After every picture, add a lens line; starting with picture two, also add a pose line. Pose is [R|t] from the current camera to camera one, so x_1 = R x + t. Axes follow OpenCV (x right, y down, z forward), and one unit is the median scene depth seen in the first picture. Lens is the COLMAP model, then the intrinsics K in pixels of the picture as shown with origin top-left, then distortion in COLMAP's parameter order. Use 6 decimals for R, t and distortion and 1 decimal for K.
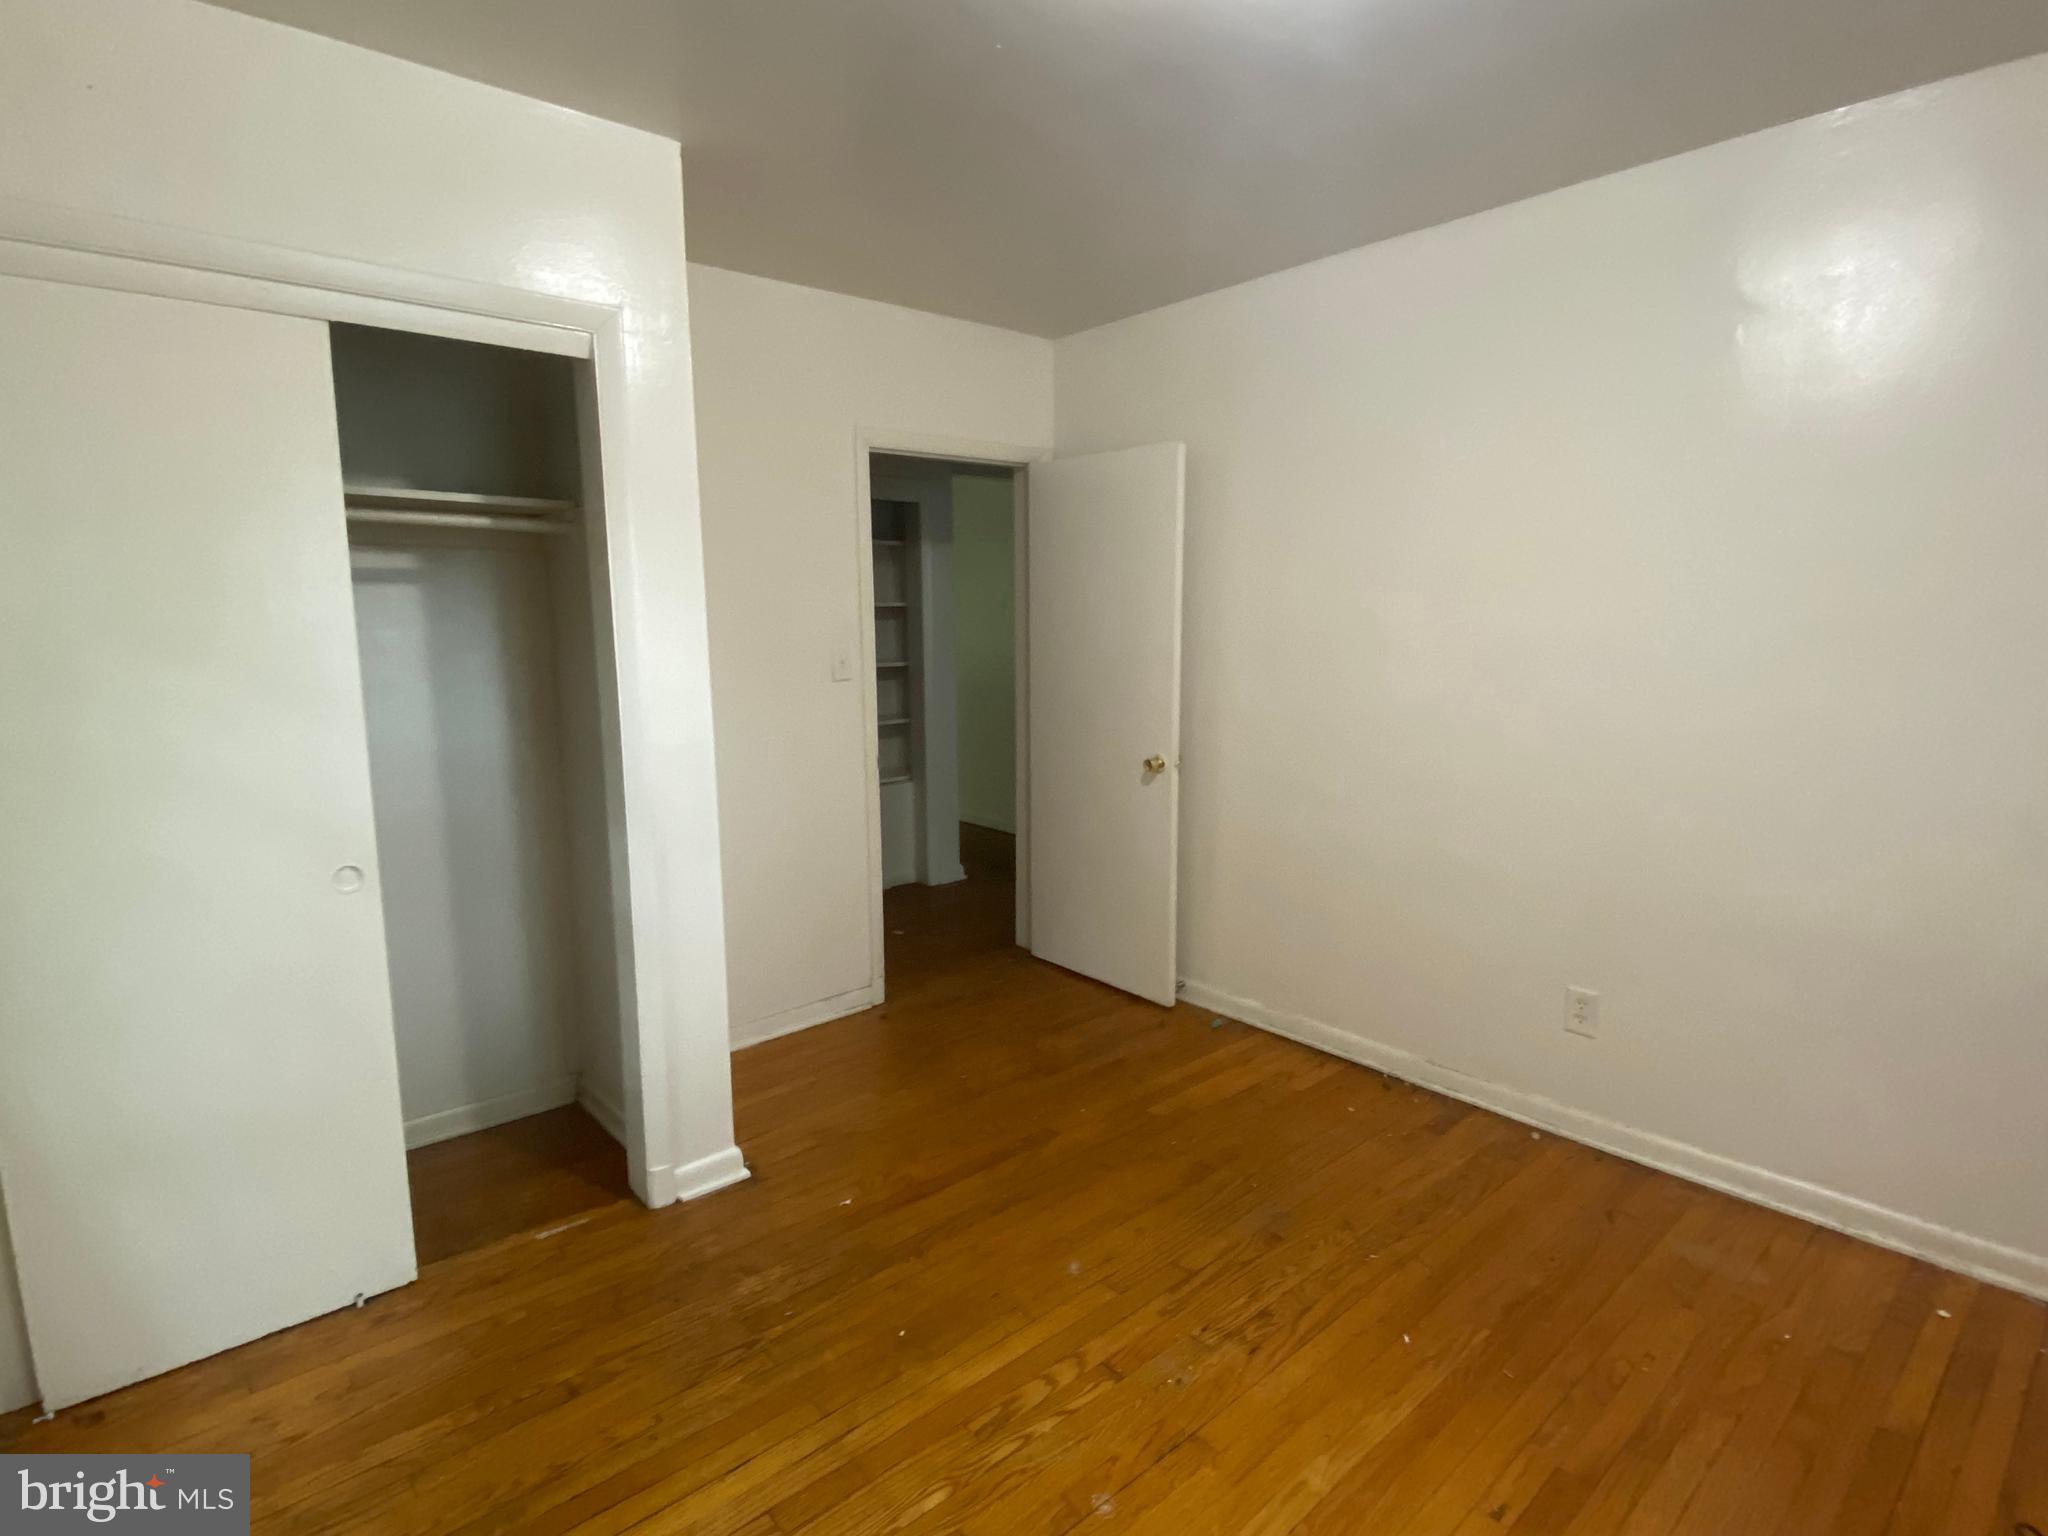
lens RADIAL K [[1008.1, 0, 1024.0], [0, 1008.1, 768.0], [0, 0, 1]] dist [0.031448, -0.040964]
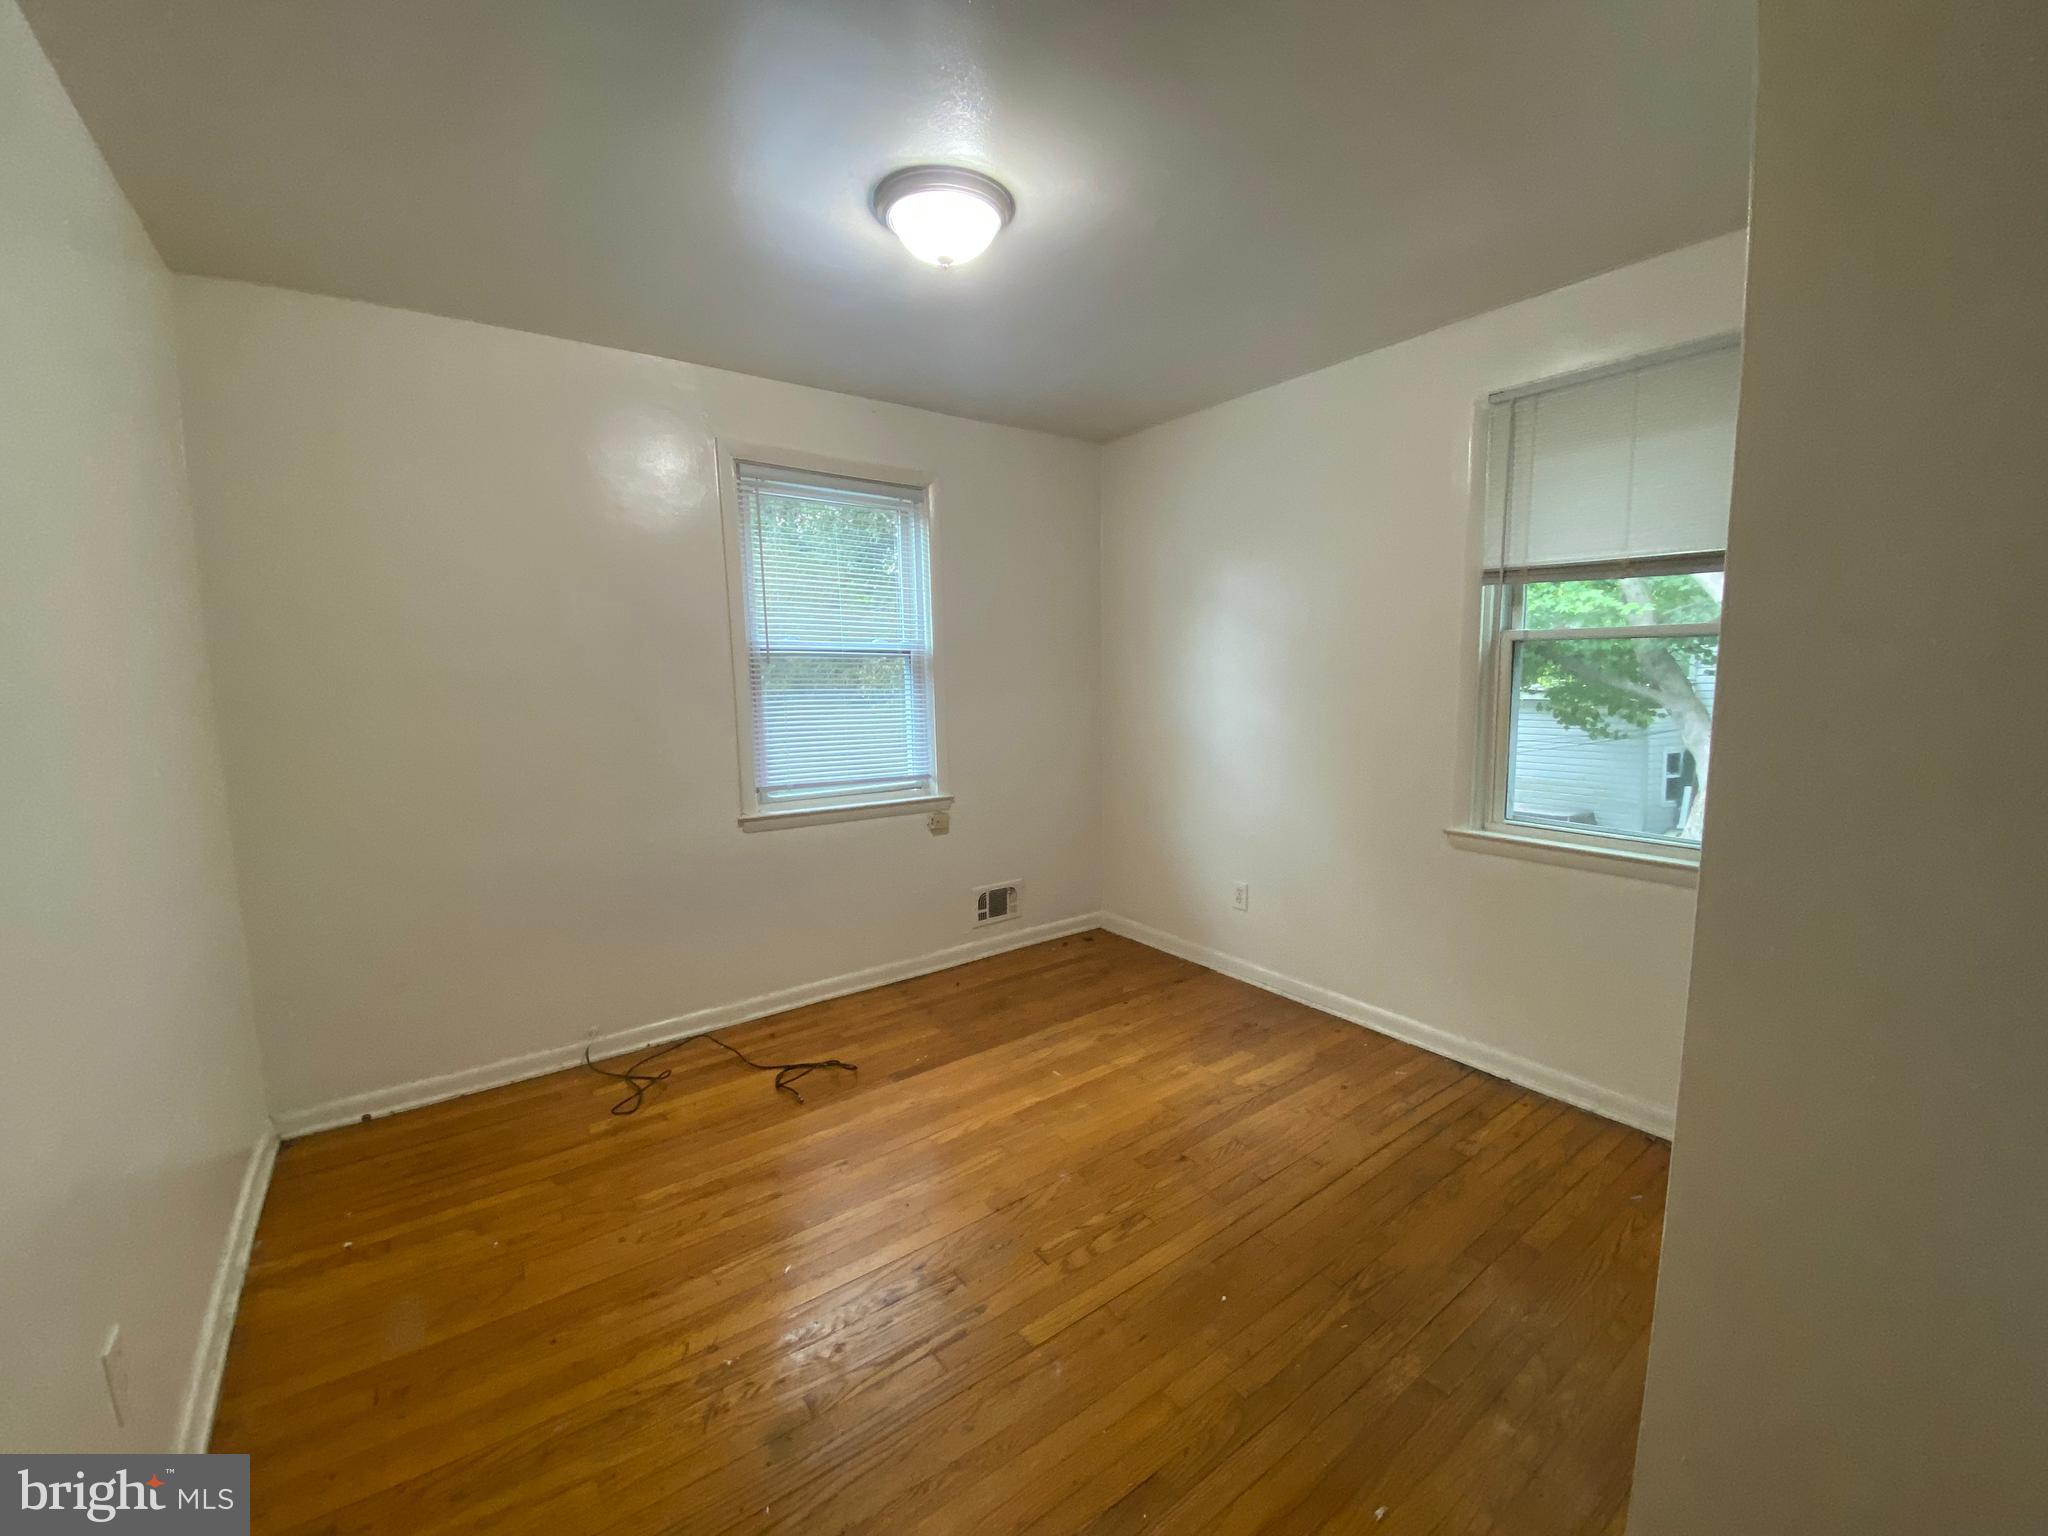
lens RADIAL K [[823.4, 0, 1024.0], [0, 823.4, 768.0], [0, 0, 1]] dist [0.025491, -0.021807]
pose [[-0.995590, 0.011483, 0.093108, 0.005181], [0.036398, 0.962016, 0.270557, -0.245535], [-0.086465, 0.272753, -0.958191, 1.692357]]
